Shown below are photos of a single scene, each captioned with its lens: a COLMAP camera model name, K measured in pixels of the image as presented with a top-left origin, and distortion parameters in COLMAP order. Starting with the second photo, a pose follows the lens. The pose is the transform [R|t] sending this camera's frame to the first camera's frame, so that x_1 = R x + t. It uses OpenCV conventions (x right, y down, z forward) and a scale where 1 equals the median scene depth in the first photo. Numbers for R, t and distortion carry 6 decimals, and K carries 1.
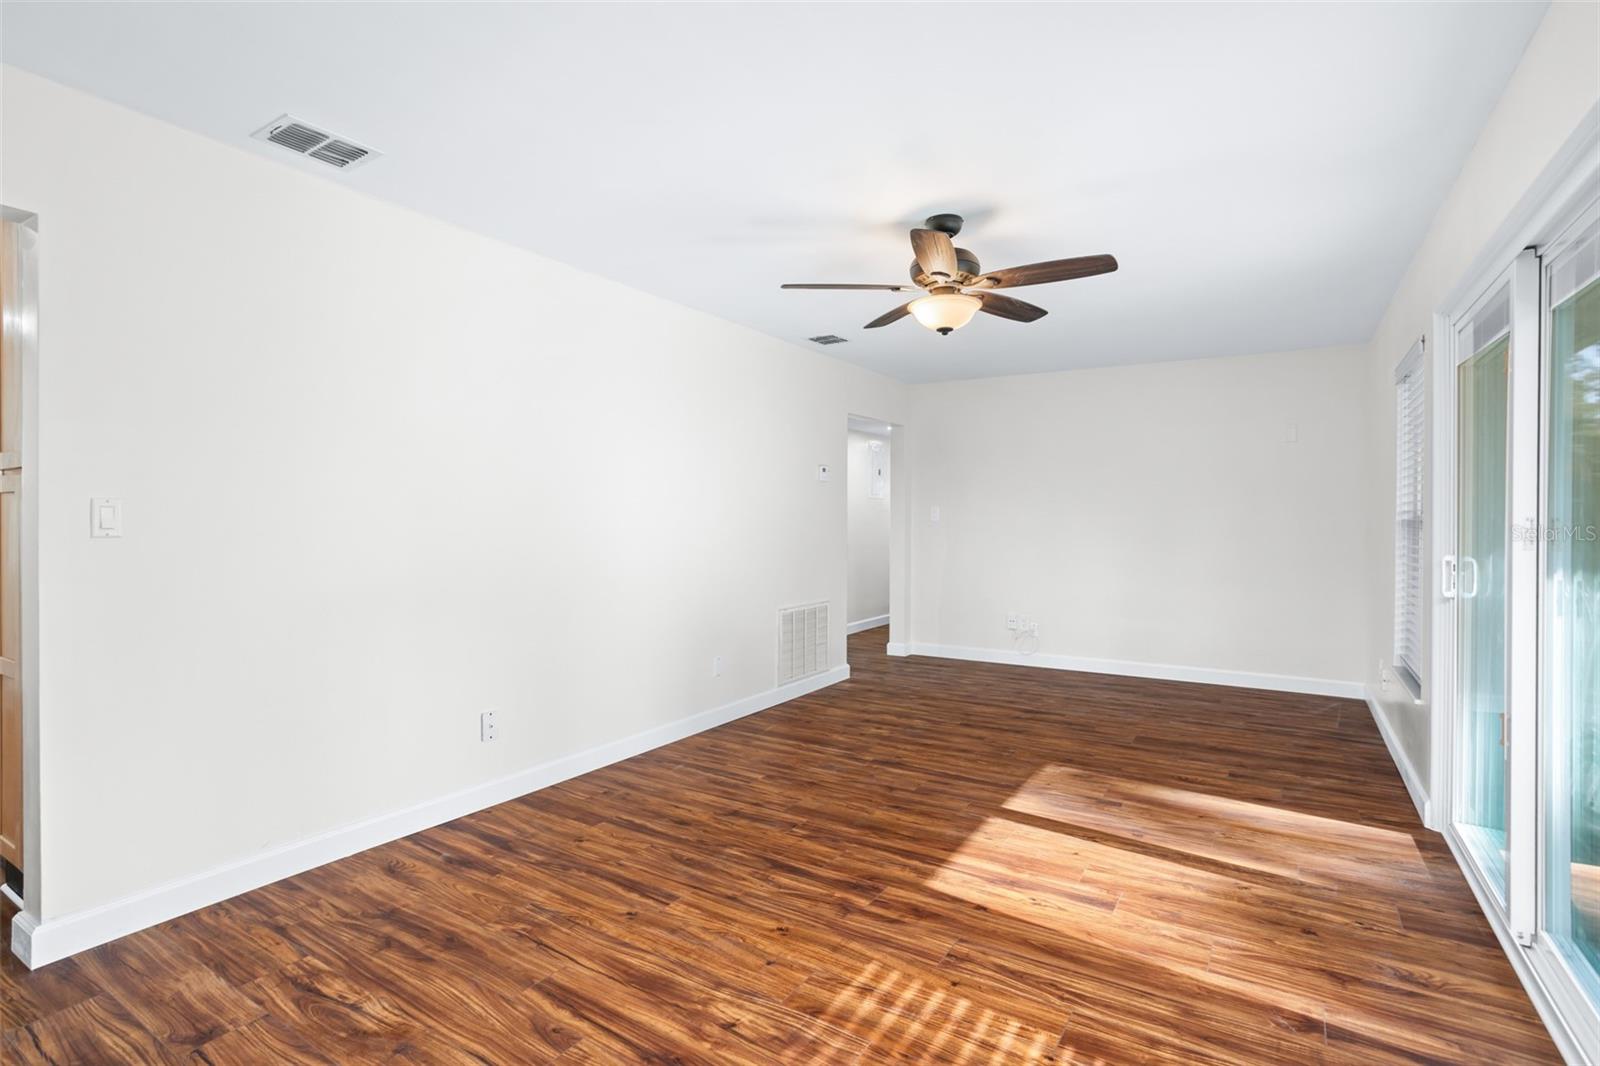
lens RADIAL K [[775.6, 0, 794.0], [0, 775.6, 520.3], [0, 0, 1]] dist [-0.052491, 0.028496]
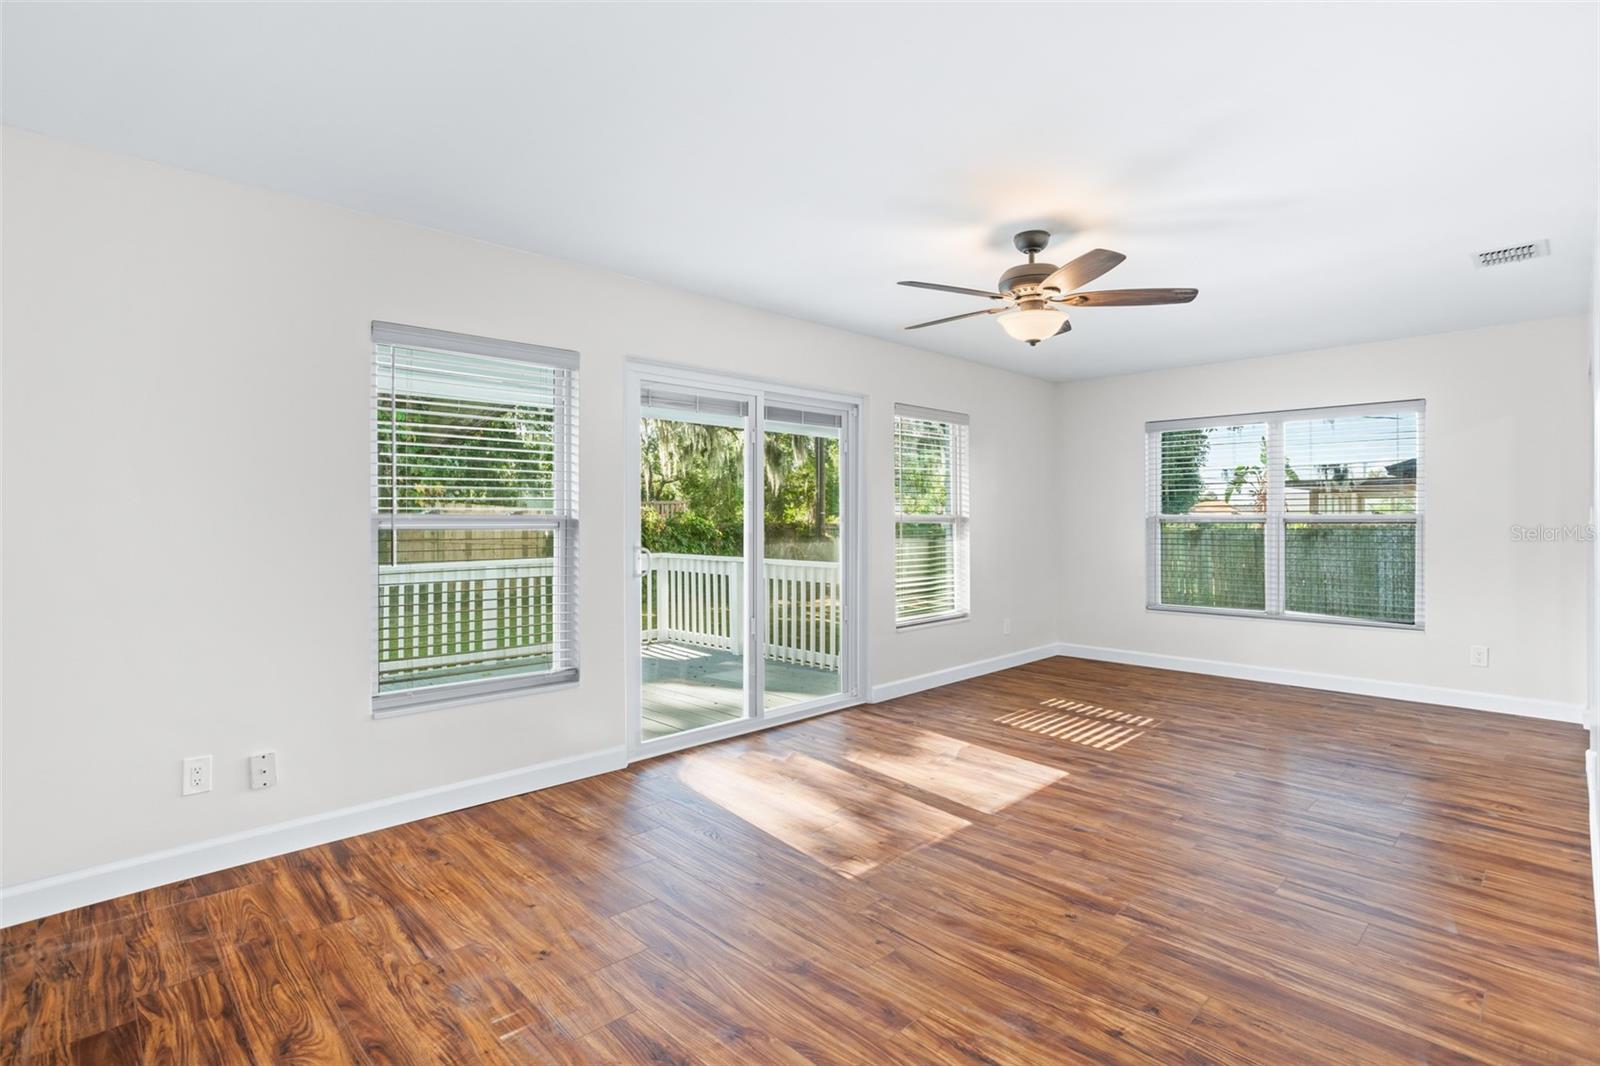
lens RADIAL K [[775.6, 0, 794.0], [0, 775.6, 520.3], [0, 0, 1]] dist [-0.052491, 0.028496]
pose [[-0.972892, -0.001104, 0.231256, 0.267952], [0.000381, 0.999980, 0.006377, -0.008003], [-0.231259, 0.006292, -0.972872, 2.094211]]
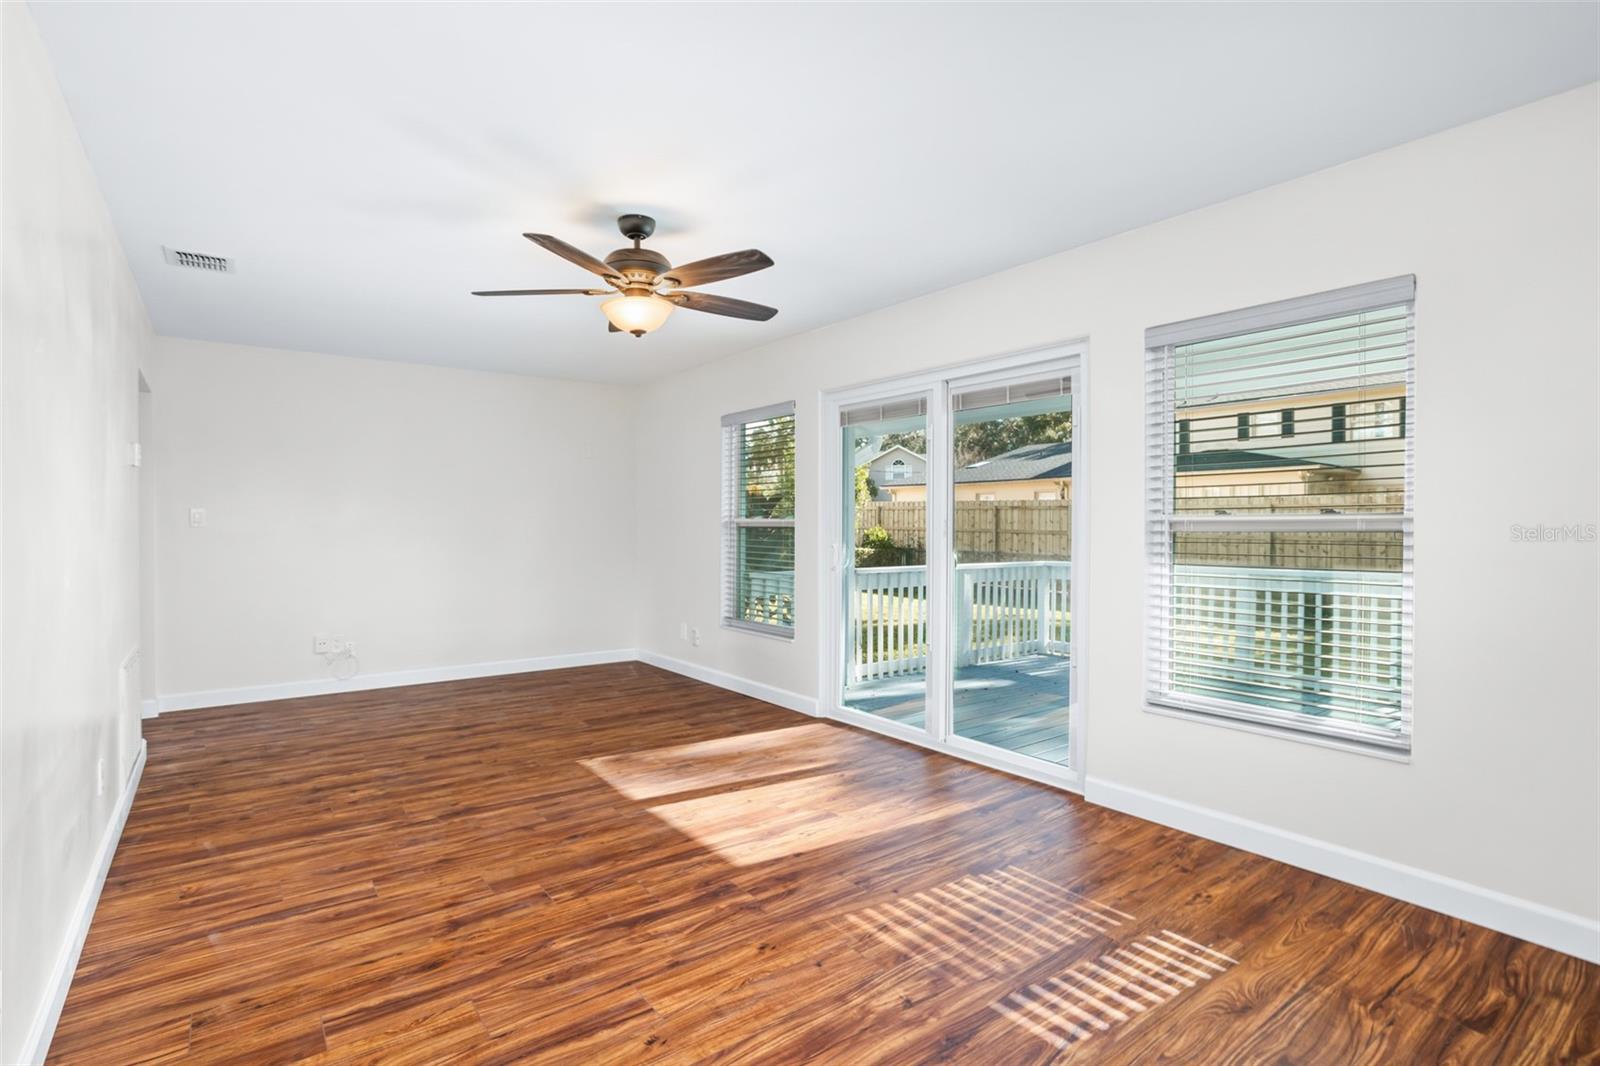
lens RADIAL K [[775.6, 0, 794.0], [0, 775.6, 520.3], [0, 0, 1]] dist [-0.052491, 0.028496]
pose [[0.350049, 0.002124, 0.936729, -0.667932], [0.002751, 0.999991, -0.003295, -0.000391], [-0.936727, 0.003730, 0.350040, 0.459746]]
